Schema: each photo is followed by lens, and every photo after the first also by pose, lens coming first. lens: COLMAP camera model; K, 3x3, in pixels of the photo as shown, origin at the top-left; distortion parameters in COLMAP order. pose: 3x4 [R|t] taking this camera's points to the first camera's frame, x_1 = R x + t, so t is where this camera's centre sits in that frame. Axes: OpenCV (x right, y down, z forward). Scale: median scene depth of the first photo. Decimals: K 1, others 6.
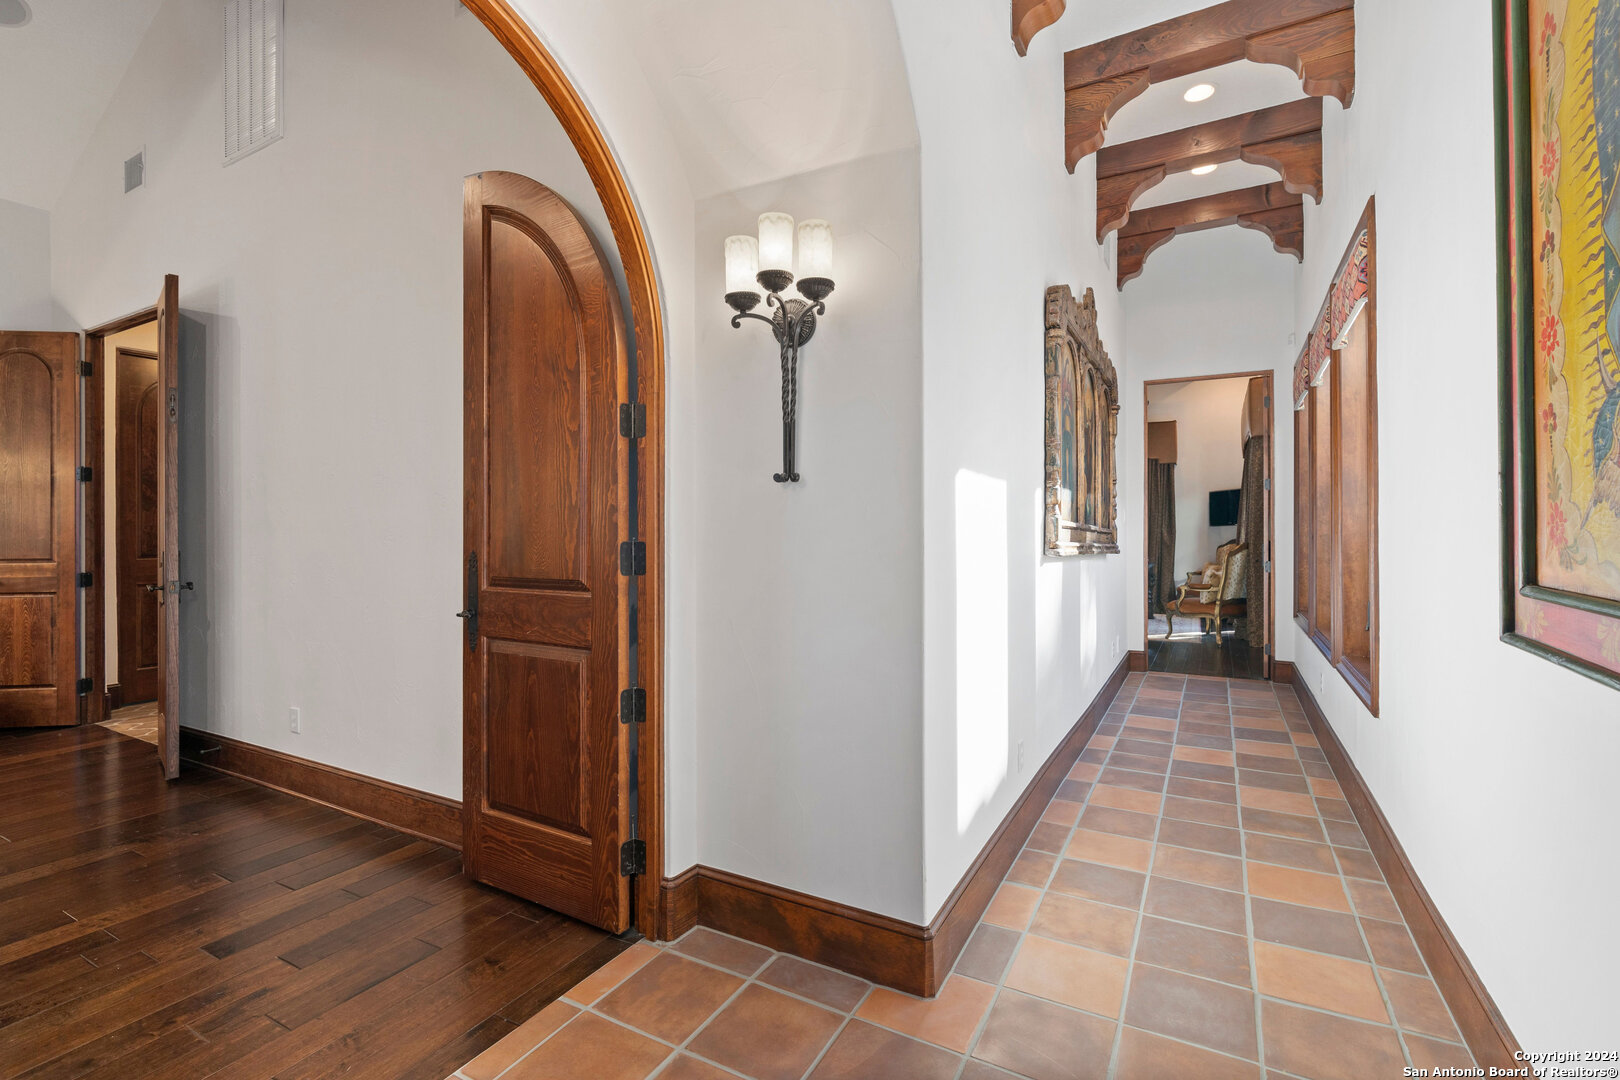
lens RADIAL K [[735.1, 0, 810.7], [0, 735.1, 540.1], [0, 0, 1]] dist [-0.011253, 0.000699]
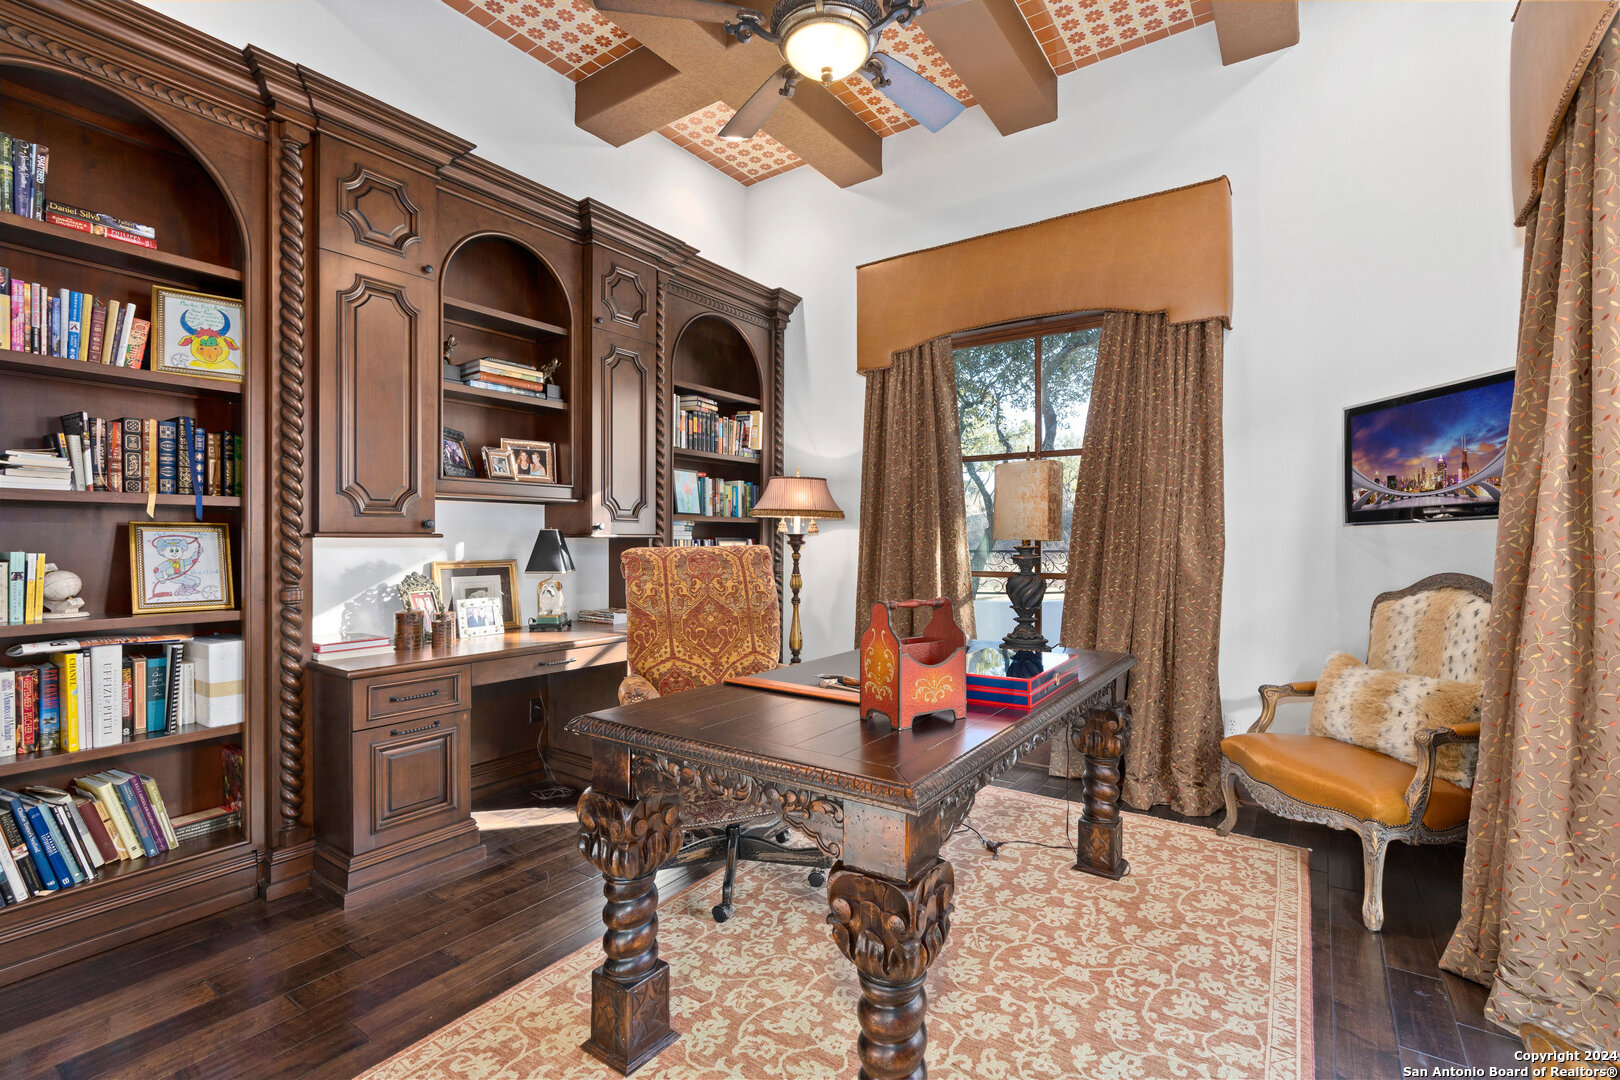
lens RADIAL K [[735.1, 0, 806.9], [0, 735.1, 536.1], [0, 0, 1]] dist [-0.011253, 0.000699]
pose [[0.994613, 0.000087, -0.103662, 0.357636], [0.000138, 0.999998, 0.002166, -0.013252], [0.103662, -0.002168, 0.994610, 0.681097]]
